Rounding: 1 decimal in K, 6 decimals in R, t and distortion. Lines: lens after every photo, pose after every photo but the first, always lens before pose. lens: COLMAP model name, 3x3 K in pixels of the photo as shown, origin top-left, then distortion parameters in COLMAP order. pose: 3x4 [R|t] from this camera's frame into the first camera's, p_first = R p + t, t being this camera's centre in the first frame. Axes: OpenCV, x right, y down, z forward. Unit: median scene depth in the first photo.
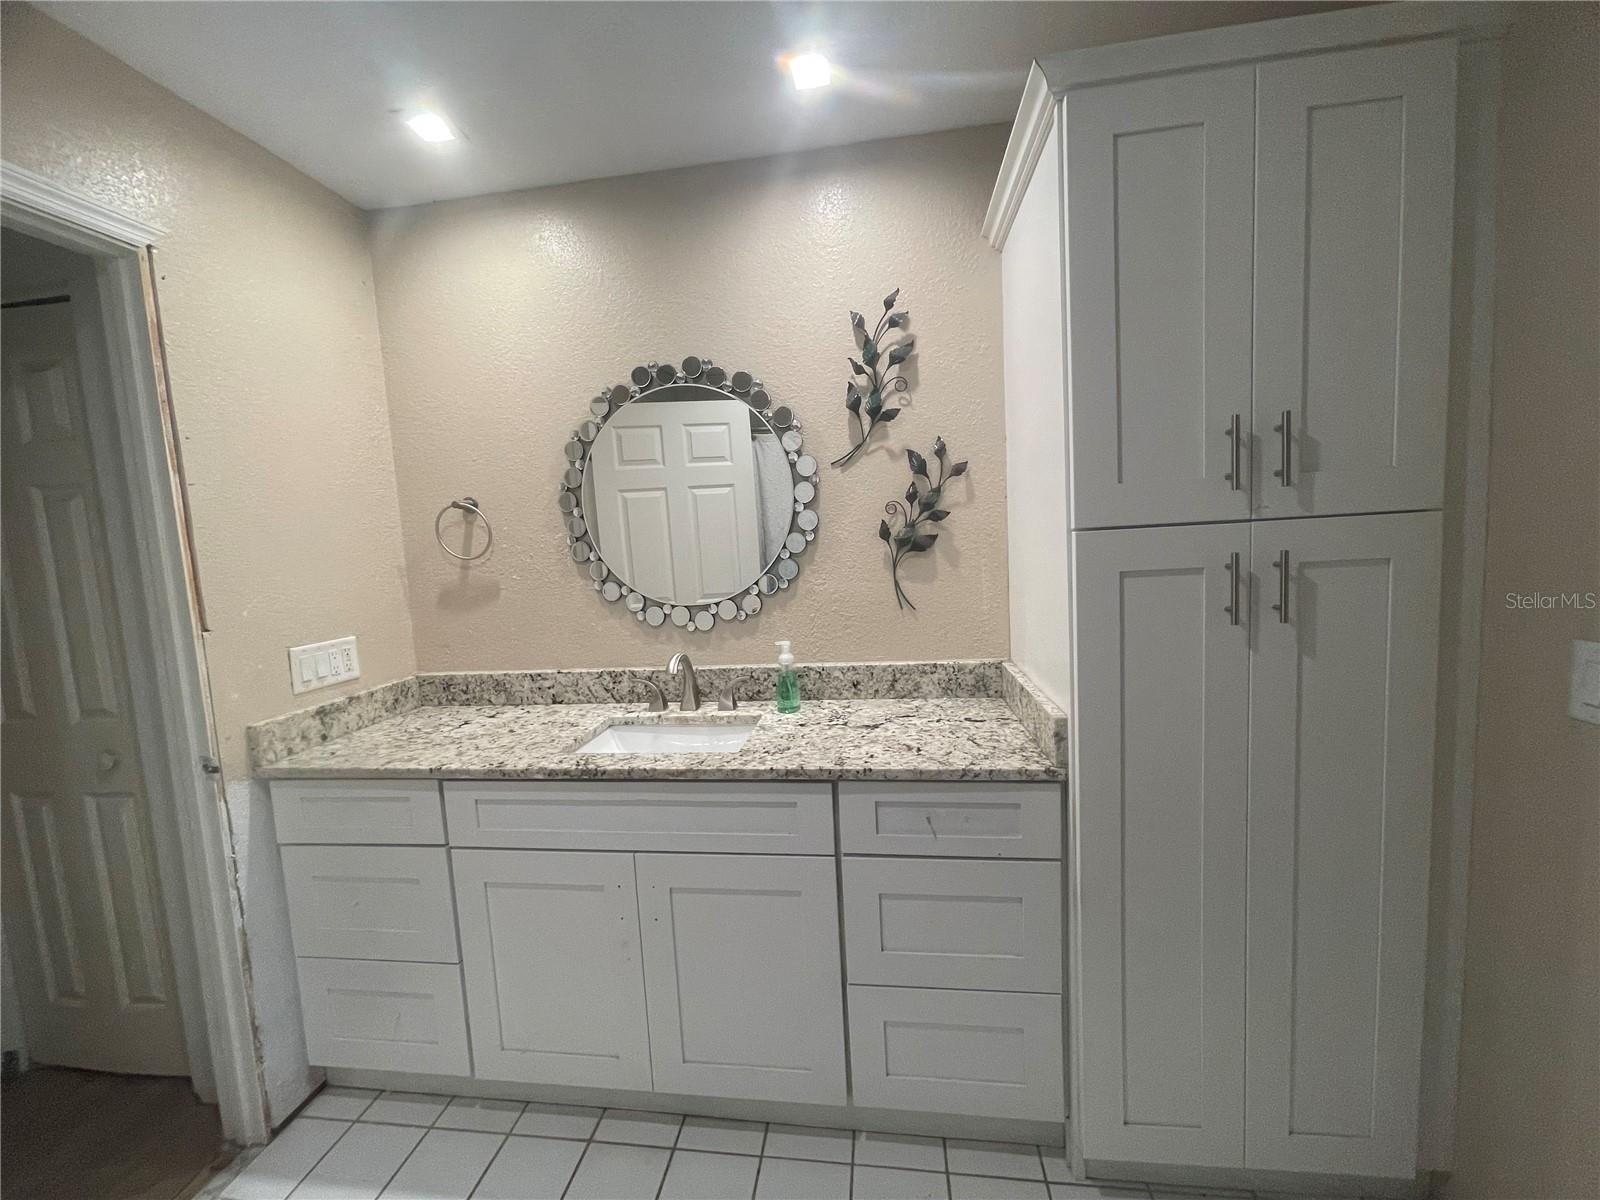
lens RADIAL K [[648.5, 0, 791.9], [0, 648.5, 598.7], [0, 0, 1]] dist [0.001535, -0.000050]
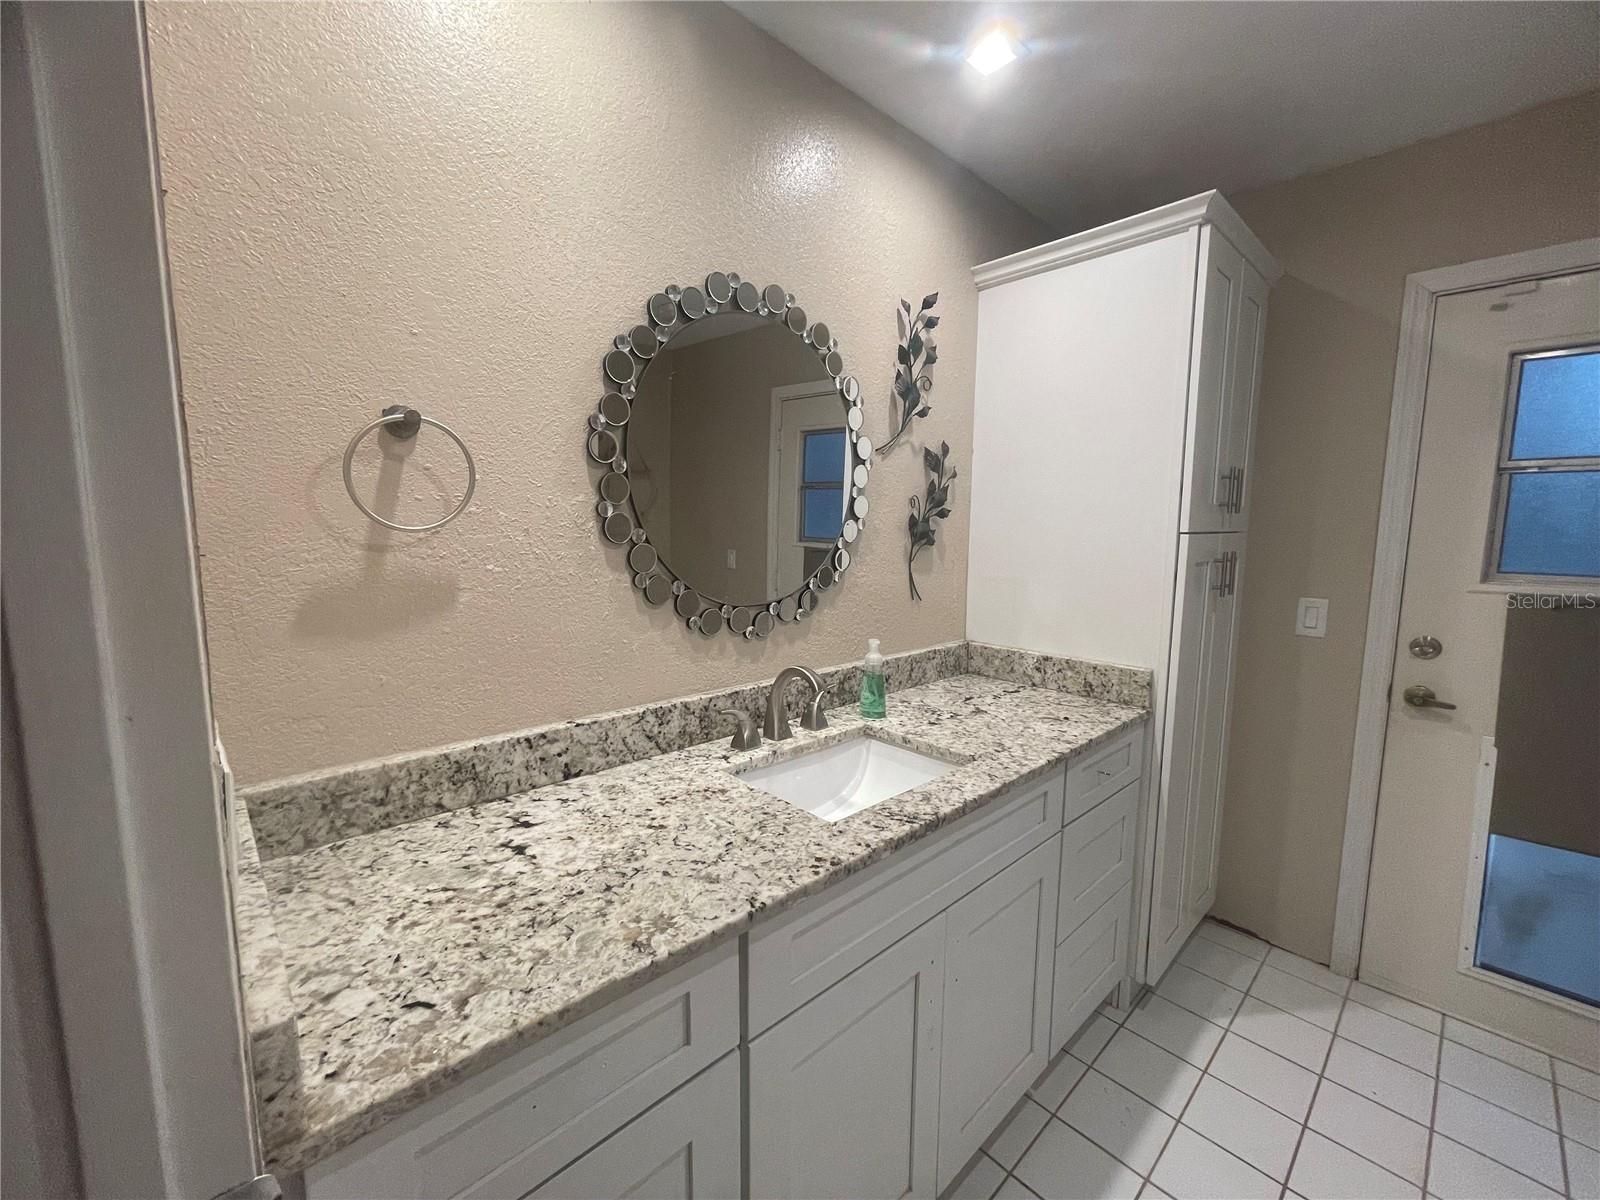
lens RADIAL K [[648.5, 0, 791.9], [0, 648.5, 598.7], [0, 0, 1]] dist [0.001535, -0.000050]
pose [[0.628851, -0.030036, 0.776945, -0.765951], [0.030978, 0.999428, 0.013564, -0.006795], [-0.776908, 0.015538, 0.629422, 0.504125]]
